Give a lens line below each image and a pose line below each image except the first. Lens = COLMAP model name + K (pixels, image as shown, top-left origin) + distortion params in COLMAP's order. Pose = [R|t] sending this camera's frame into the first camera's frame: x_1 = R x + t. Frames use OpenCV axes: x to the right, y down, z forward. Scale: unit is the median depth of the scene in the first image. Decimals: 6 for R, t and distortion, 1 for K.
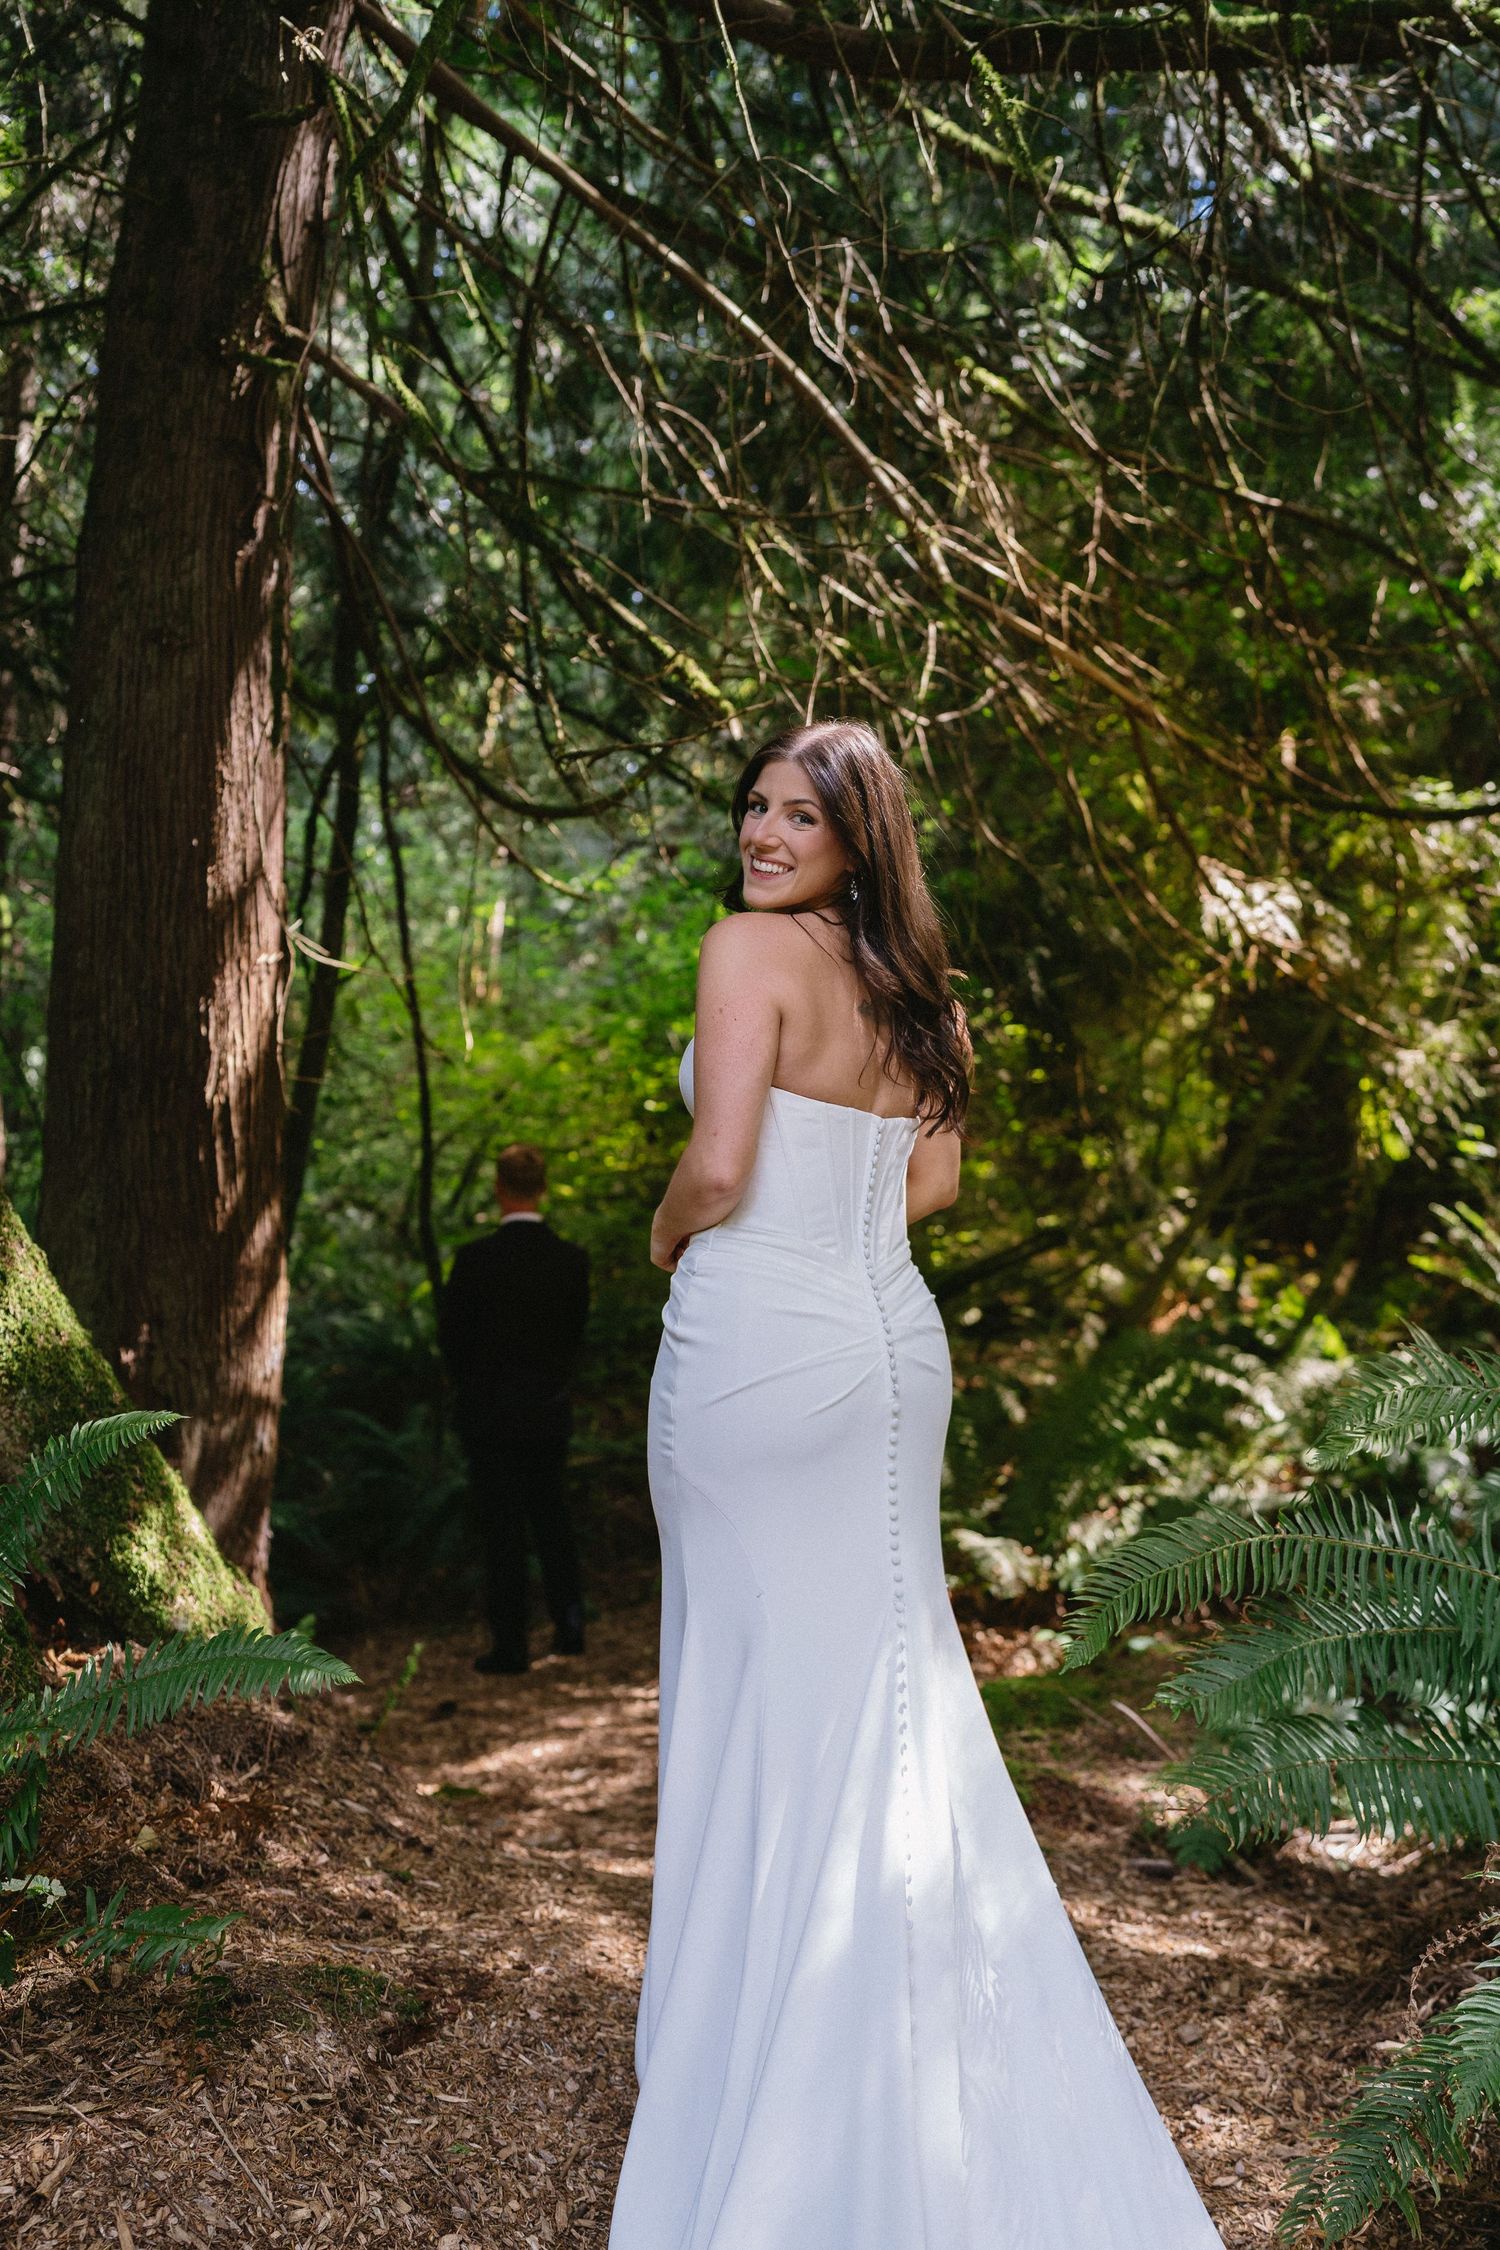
lens RADIAL K [[2158.0, 0, 757.0], [0, 2158.0, 1121.4], [0, 0, 1]] dist [-0.011604, 0.000000]
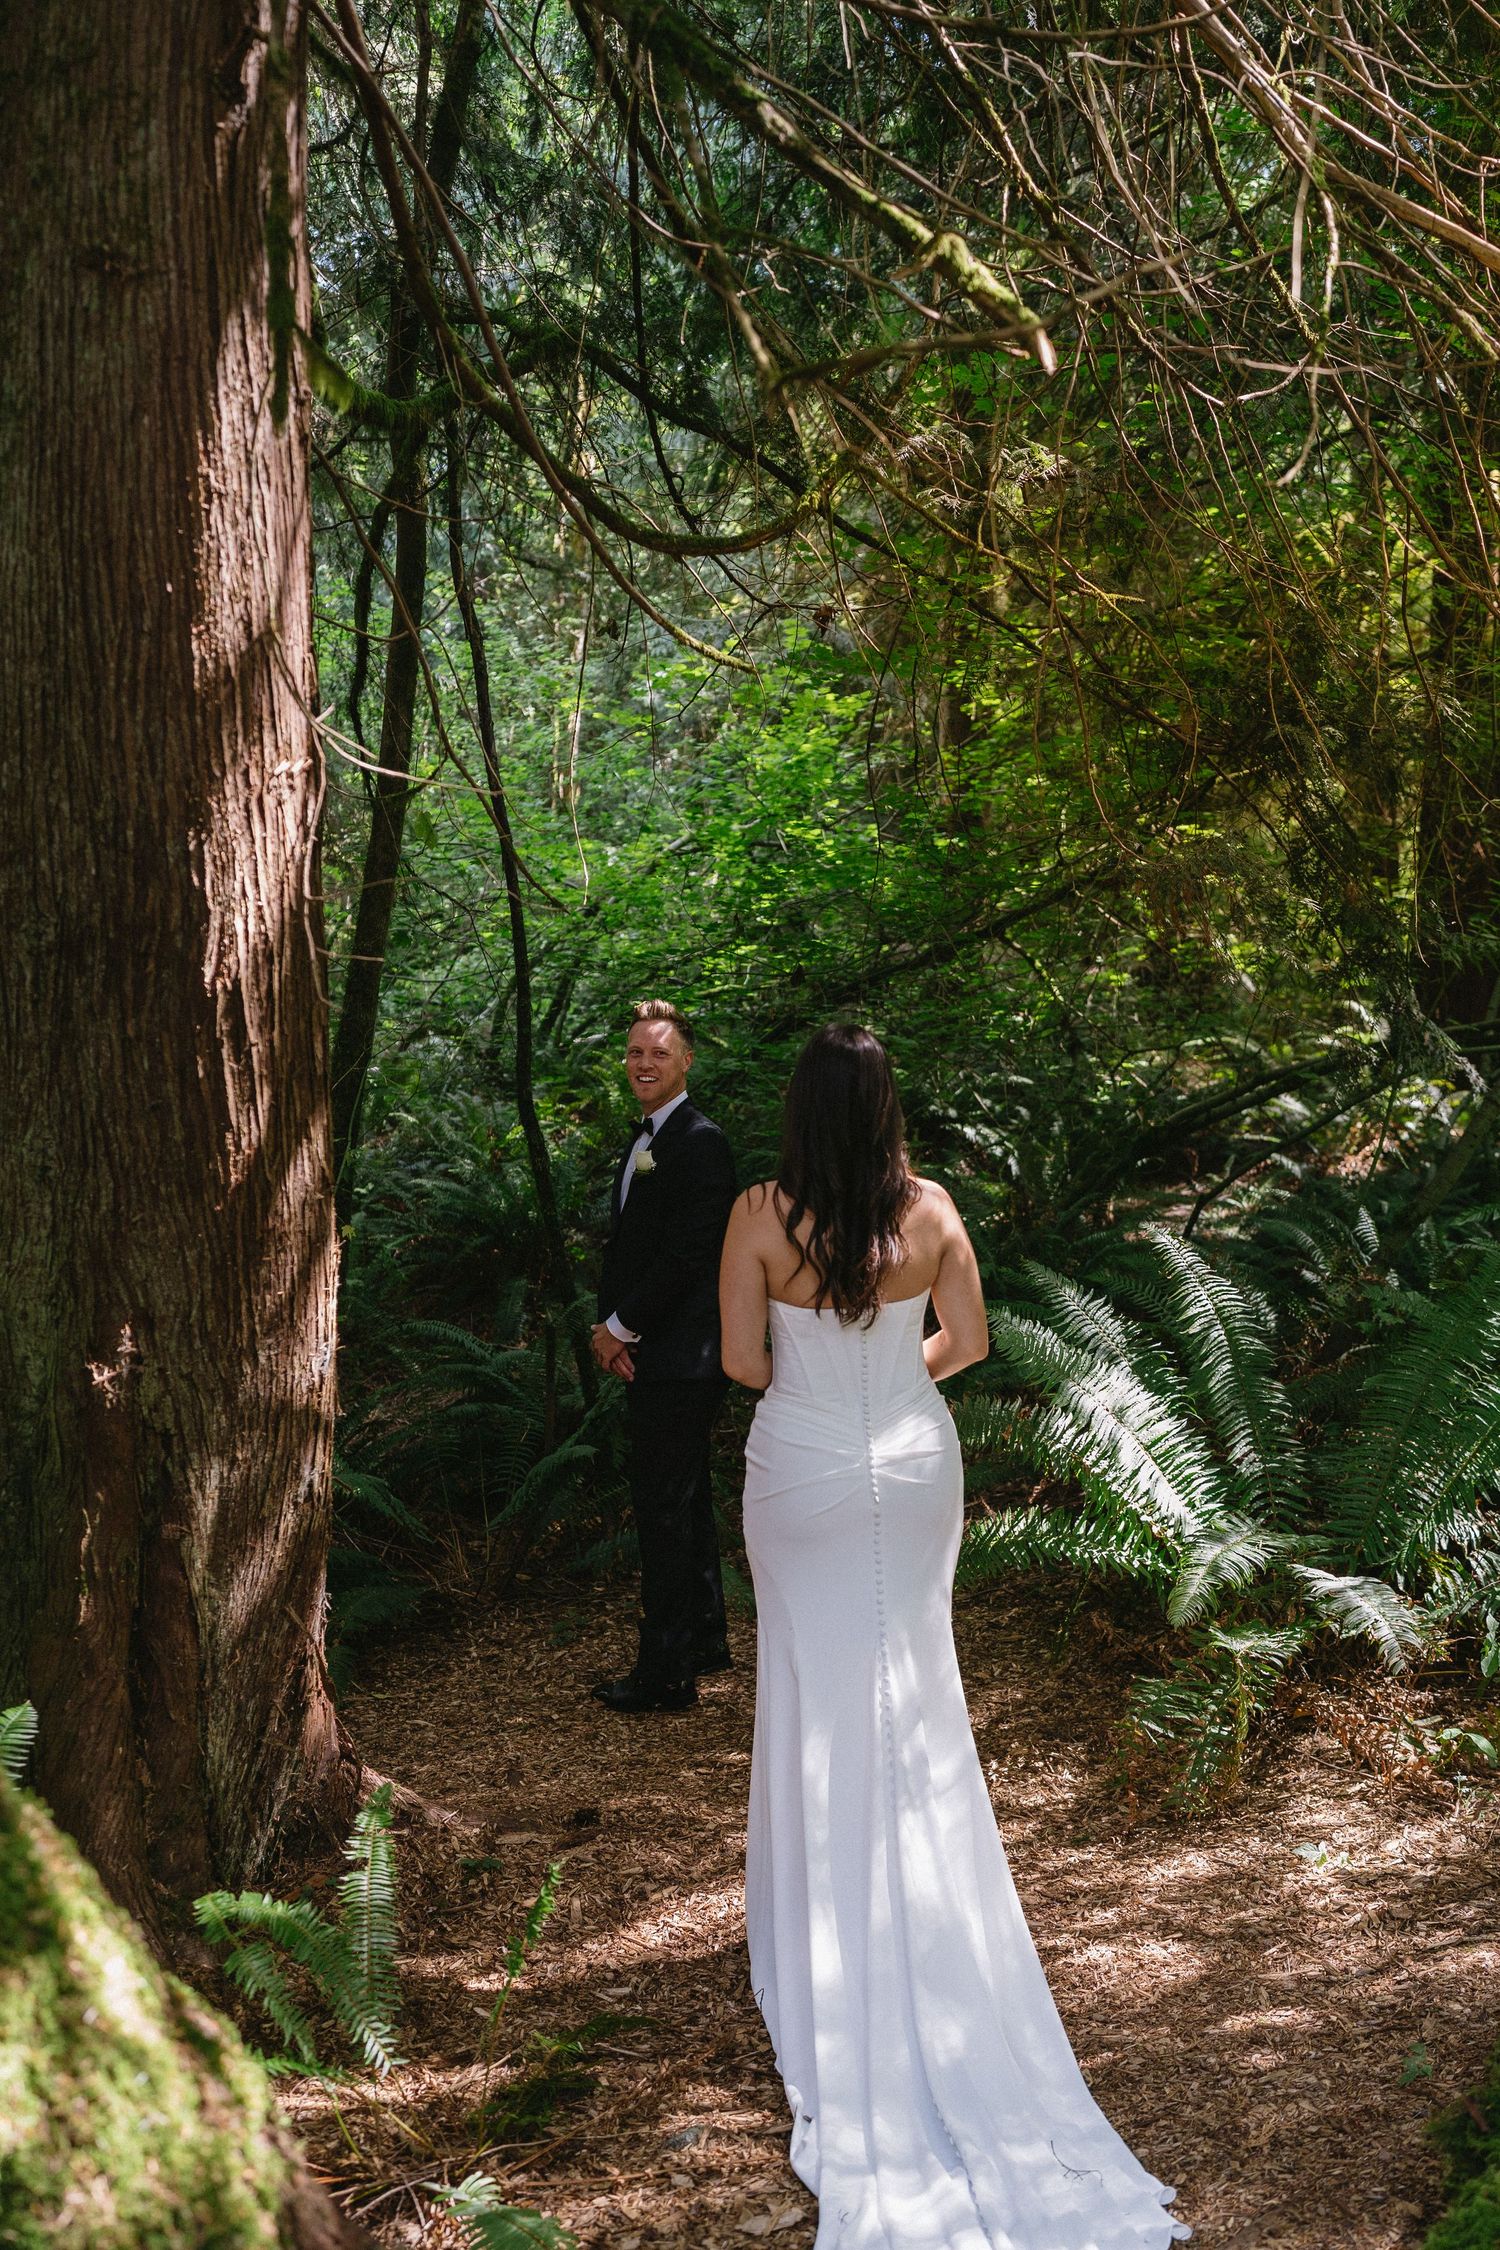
lens RADIAL K [[2158.0, 0, 745.4], [0, 2158.0, 1132.3], [0, 0, 1]] dist [-0.011604, 0.000000]
pose [[0.998899, -0.014572, -0.044594, -0.059705], [0.018898, 0.994989, 0.098179, -0.026230], [0.042940, -0.098914, 0.994169, 0.337355]]
